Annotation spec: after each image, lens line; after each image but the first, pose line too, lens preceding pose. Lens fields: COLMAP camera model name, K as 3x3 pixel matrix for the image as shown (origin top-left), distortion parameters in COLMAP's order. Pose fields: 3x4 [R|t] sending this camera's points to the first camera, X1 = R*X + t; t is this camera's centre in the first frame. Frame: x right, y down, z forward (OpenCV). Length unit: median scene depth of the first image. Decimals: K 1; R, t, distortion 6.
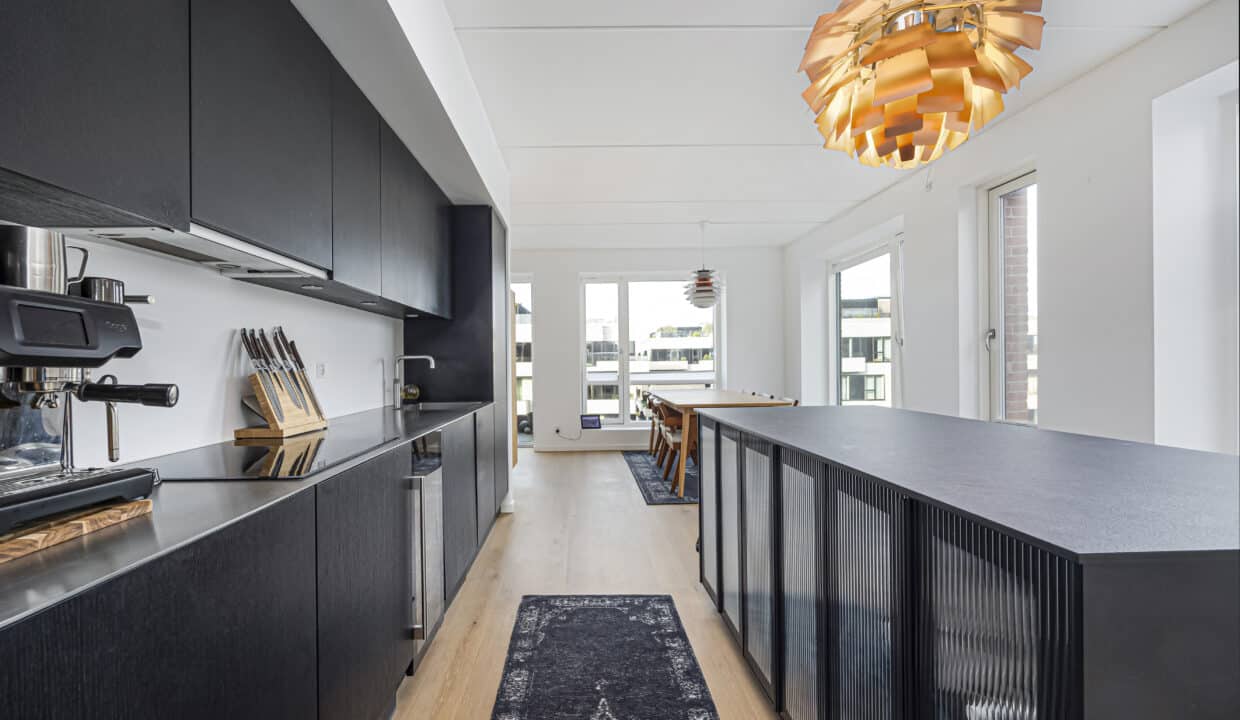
lens RADIAL K [[538.6, 0, 612.1], [0, 538.6, 367.2], [0, 0, 1]] dist [-0.001185, 0.000068]
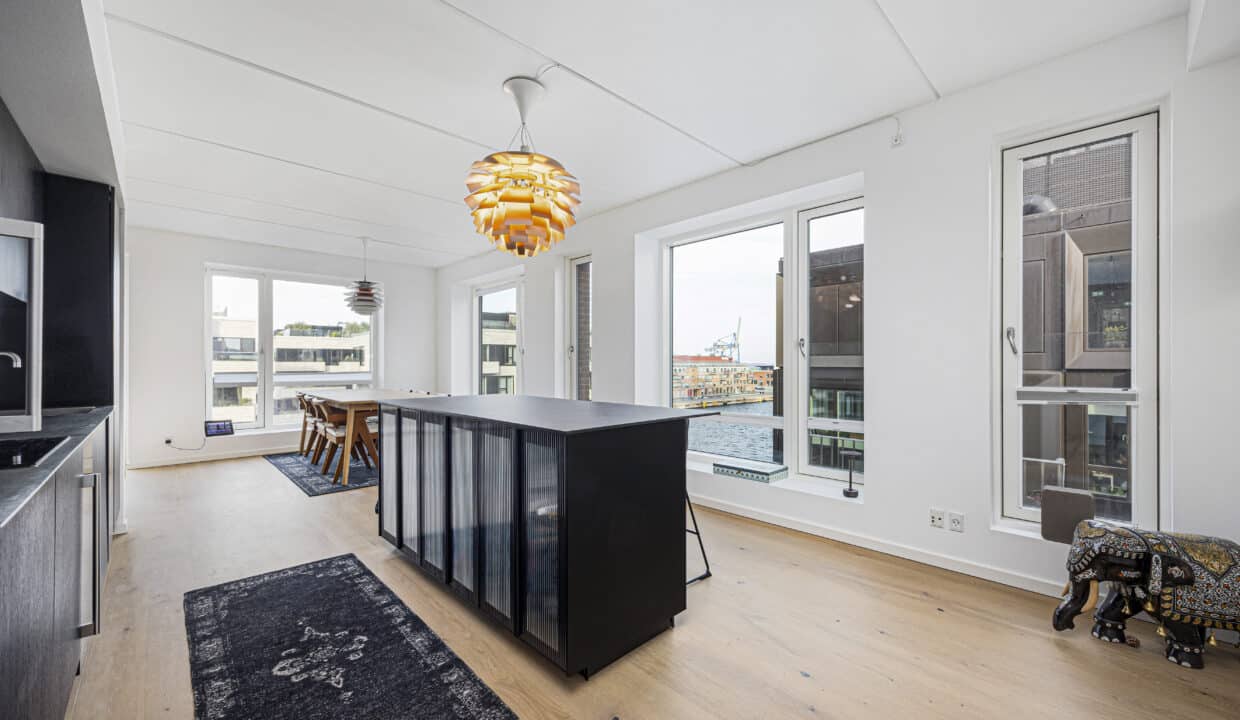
lens RADIAL K [[538.6, 0, 612.1], [0, 538.6, 367.2], [0, 0, 1]] dist [-0.001185, 0.000068]
pose [[0.798345, 0.008387, 0.602142, -0.092811], [-0.005792, 0.999964, -0.006248, 0.001144], [-0.602173, 0.001501, 0.798364, -0.197387]]
